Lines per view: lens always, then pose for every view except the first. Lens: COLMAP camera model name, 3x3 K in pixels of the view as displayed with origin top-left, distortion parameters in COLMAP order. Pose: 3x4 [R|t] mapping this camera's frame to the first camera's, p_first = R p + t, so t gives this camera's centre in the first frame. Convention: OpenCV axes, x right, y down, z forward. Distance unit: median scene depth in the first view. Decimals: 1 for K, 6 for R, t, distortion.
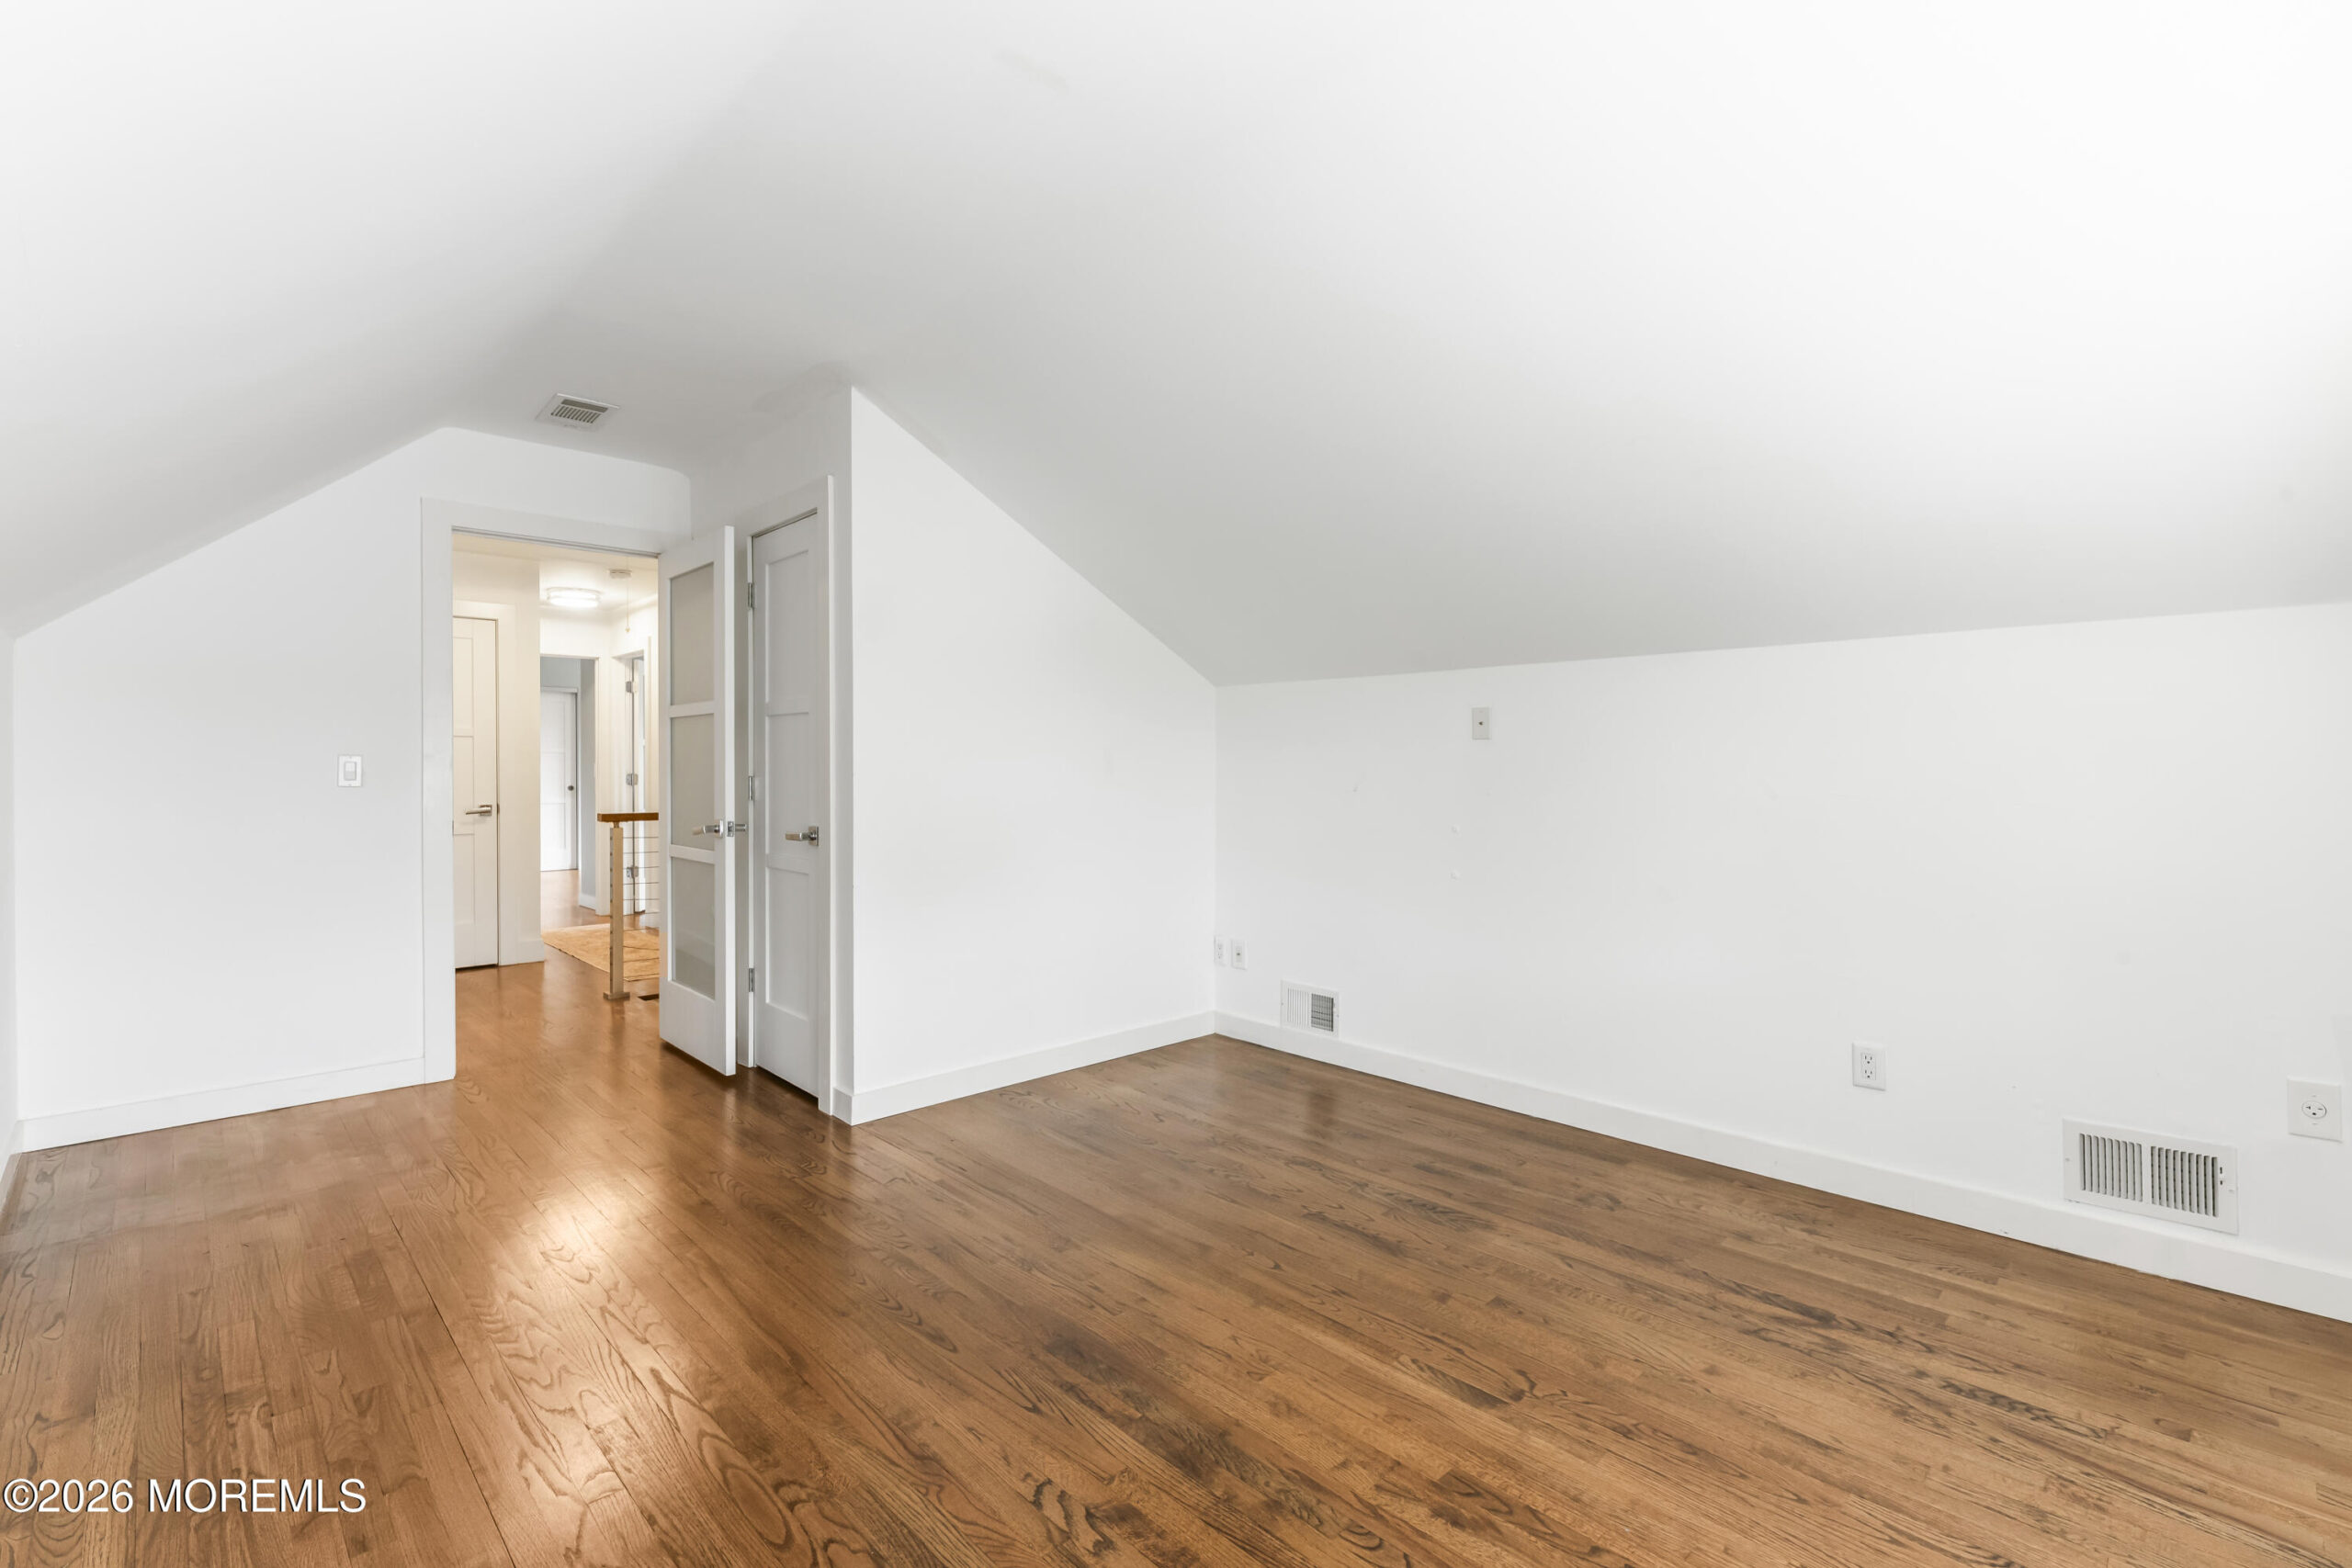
lens RADIAL K [[1050.3, 0, 1176.0], [0, 1050.3, 784.0], [0, 0, 1]] dist [-0.000089, -0.000173]
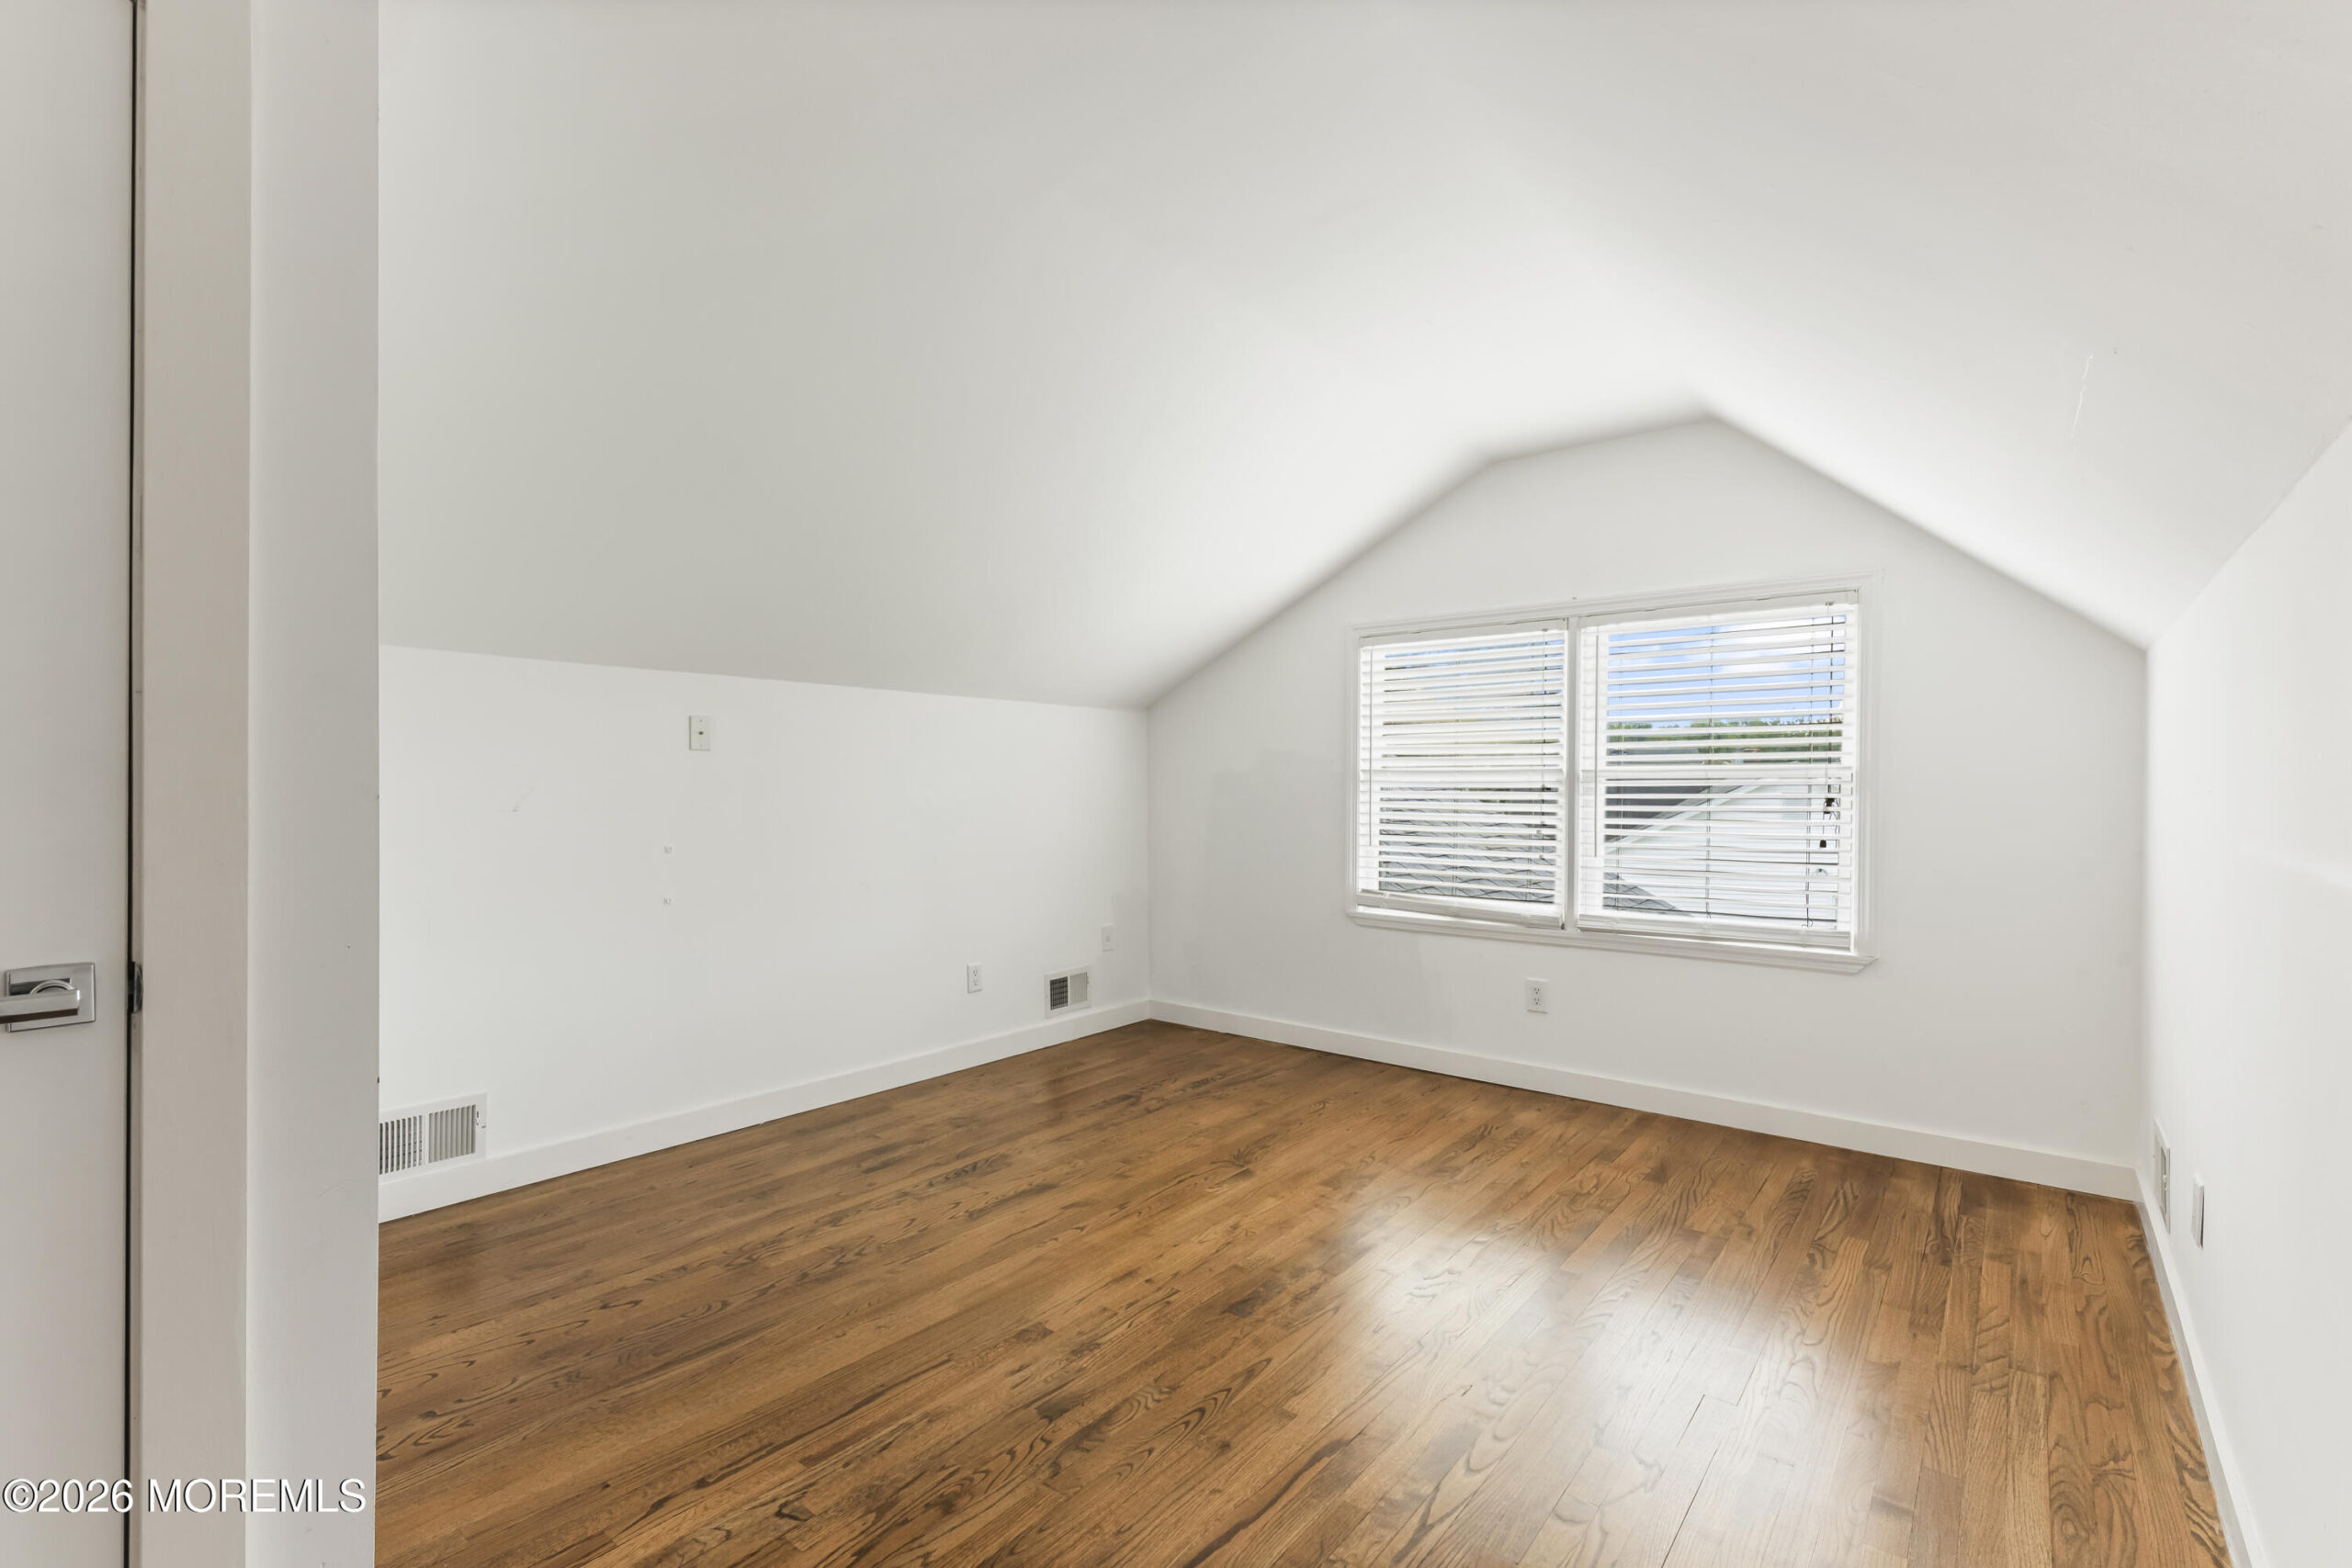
lens RADIAL K [[1050.3, 0, 1176.0], [0, 1050.3, 784.0], [0, 0, 1]] dist [-0.000089, -0.000173]
pose [[-0.132459, 0.002976, 0.991184, -0.884160], [0.013034, 0.999914, -0.001261, -0.007332], [-0.991103, 0.012752, -0.132487, 0.898572]]
